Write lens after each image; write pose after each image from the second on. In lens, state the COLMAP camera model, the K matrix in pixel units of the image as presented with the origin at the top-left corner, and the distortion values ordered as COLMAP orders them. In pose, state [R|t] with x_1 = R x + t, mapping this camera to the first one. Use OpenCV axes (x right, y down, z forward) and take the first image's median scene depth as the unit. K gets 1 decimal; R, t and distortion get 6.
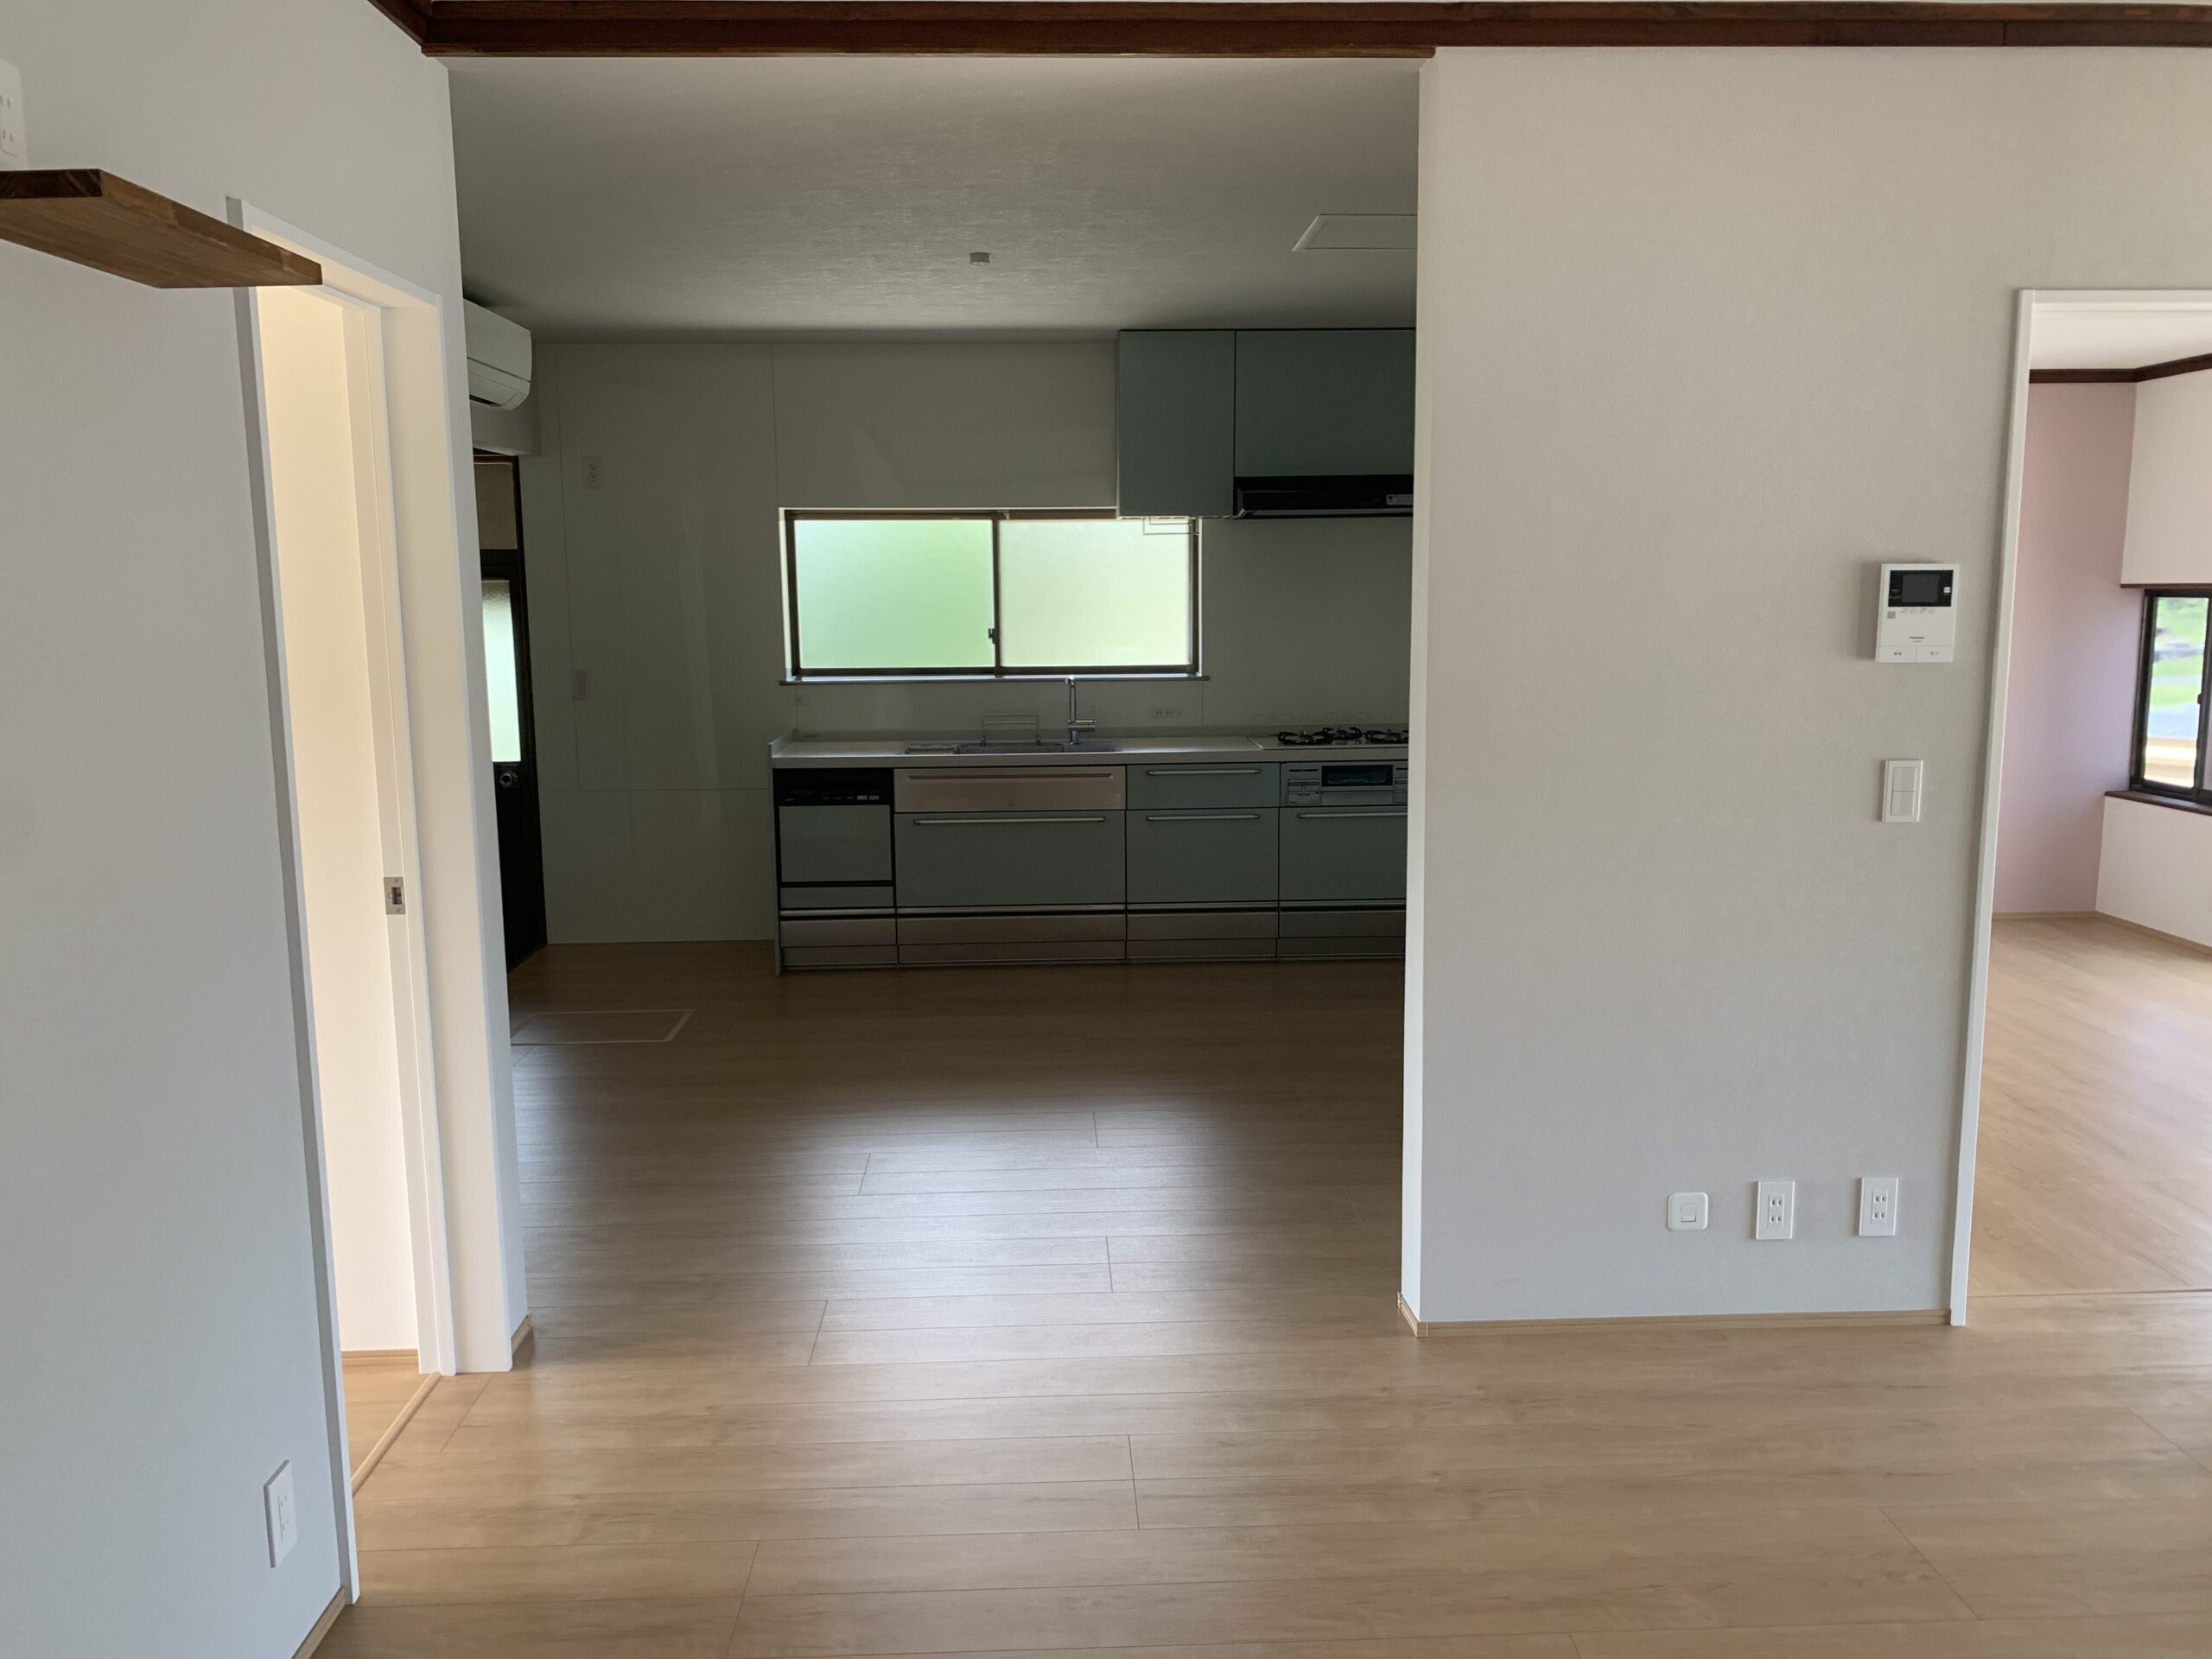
lens RADIAL K [[1674.1, 0, 1106.0], [0, 1674.1, 829.5], [0, 0, 1]] dist [0.119760, -0.235704]
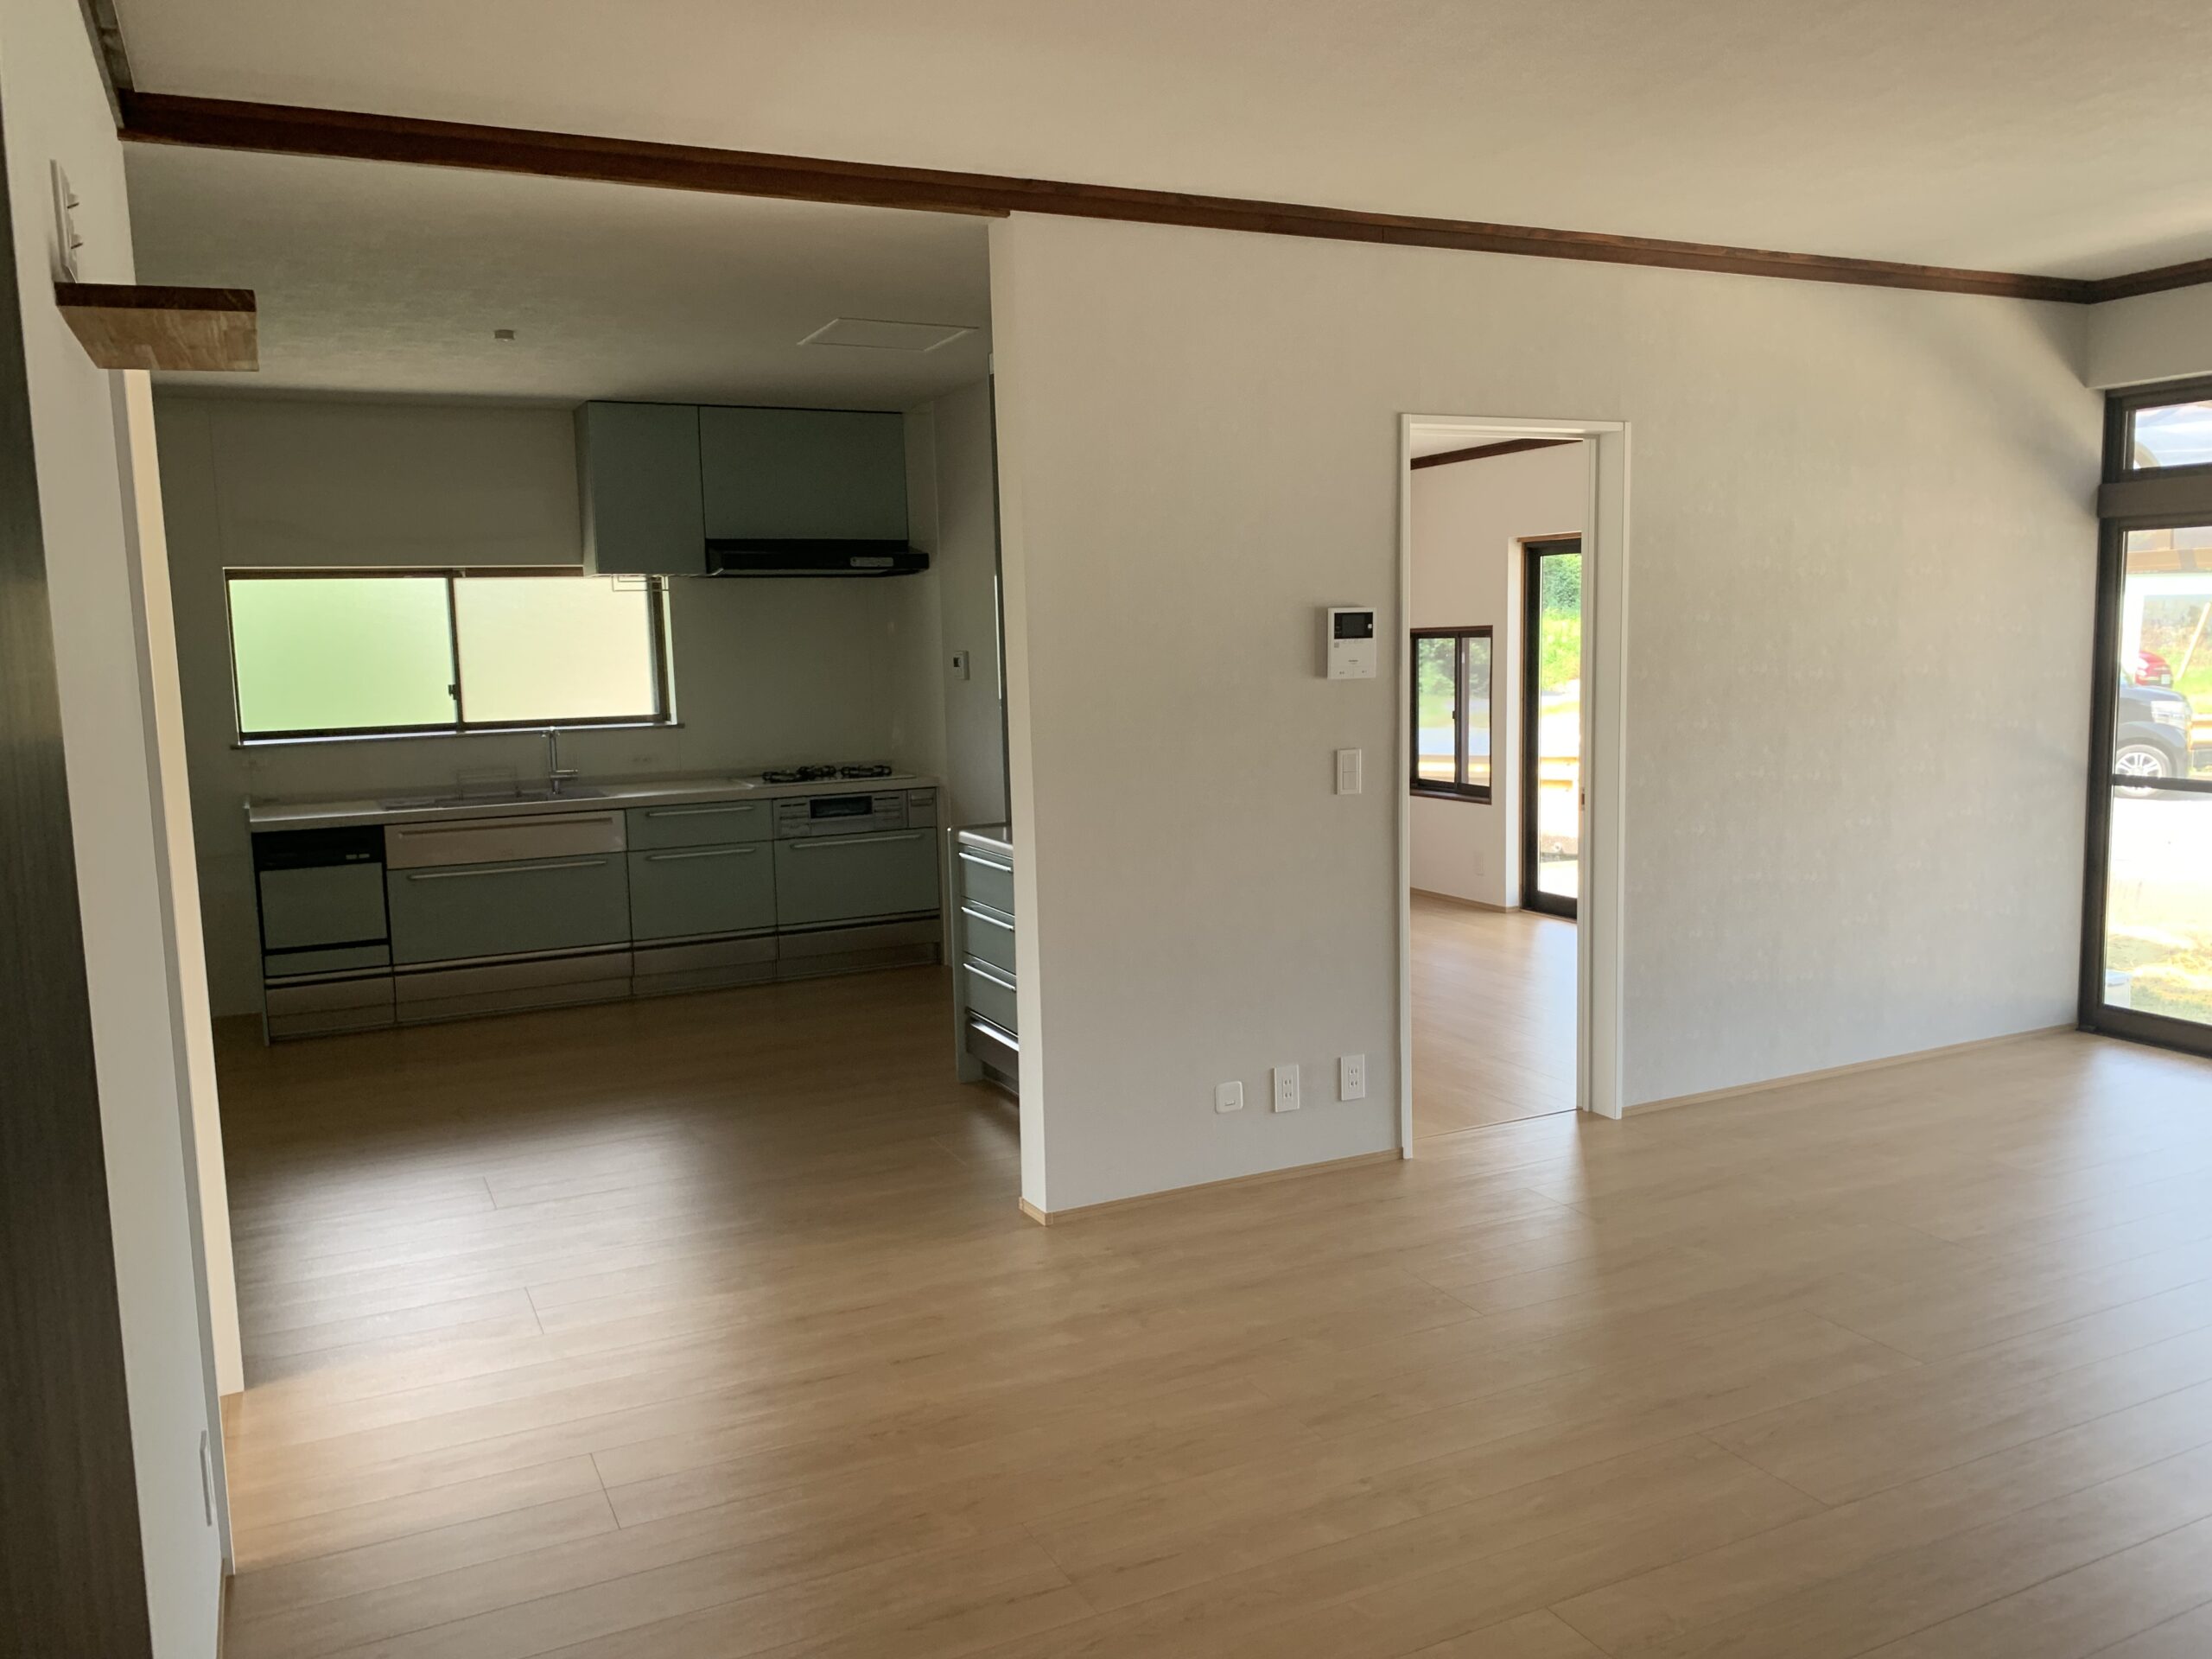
lens RADIAL K [[1674.1, 0, 1106.0], [0, 1674.1, 829.5], [0, 0, 1]] dist [0.119760, -0.235704]
pose [[0.917906, -0.061637, 0.391981, -0.126677], [0.075623, 0.996929, -0.020325, 0.018682], [-0.389525, 0.048299, 0.919749, -0.090972]]
